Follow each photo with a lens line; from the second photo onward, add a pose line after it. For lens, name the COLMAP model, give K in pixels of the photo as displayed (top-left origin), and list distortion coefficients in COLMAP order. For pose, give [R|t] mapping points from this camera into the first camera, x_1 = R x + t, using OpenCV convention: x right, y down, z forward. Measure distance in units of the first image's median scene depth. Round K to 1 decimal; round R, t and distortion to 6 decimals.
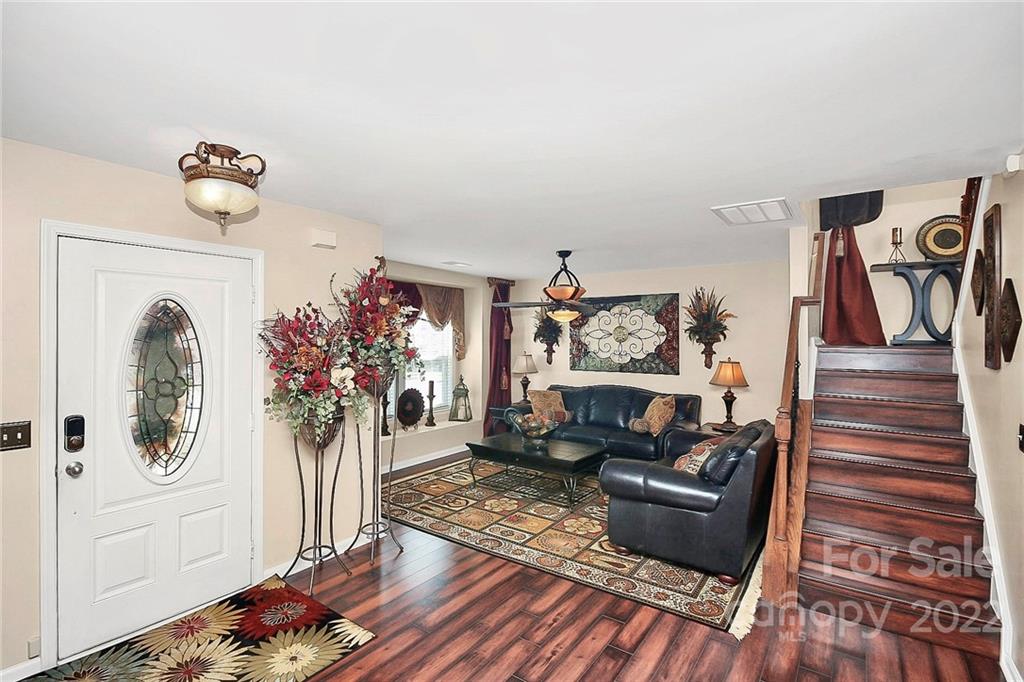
lens RADIAL K [[480.1, 0, 510.8], [0, 480.1, 337.4], [0, 0, 1]] dist [-0.021802, -0.000805]
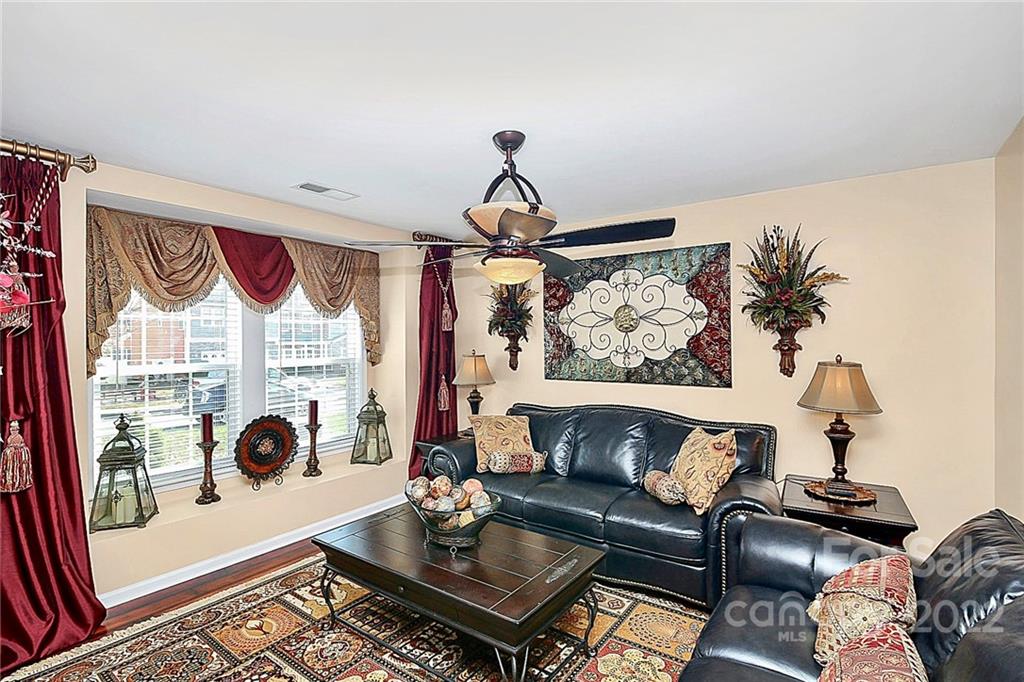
lens RADIAL K [[480.1, 0, 510.8], [0, 480.1, 337.4], [0, 0, 1]] dist [-0.021802, -0.000805]
pose [[0.999931, -0.011782, 0.000203, 0.087742], [0.011783, 0.999924, -0.003659, 0.017484], [-0.000160, 0.003661, 0.999993, 0.419778]]
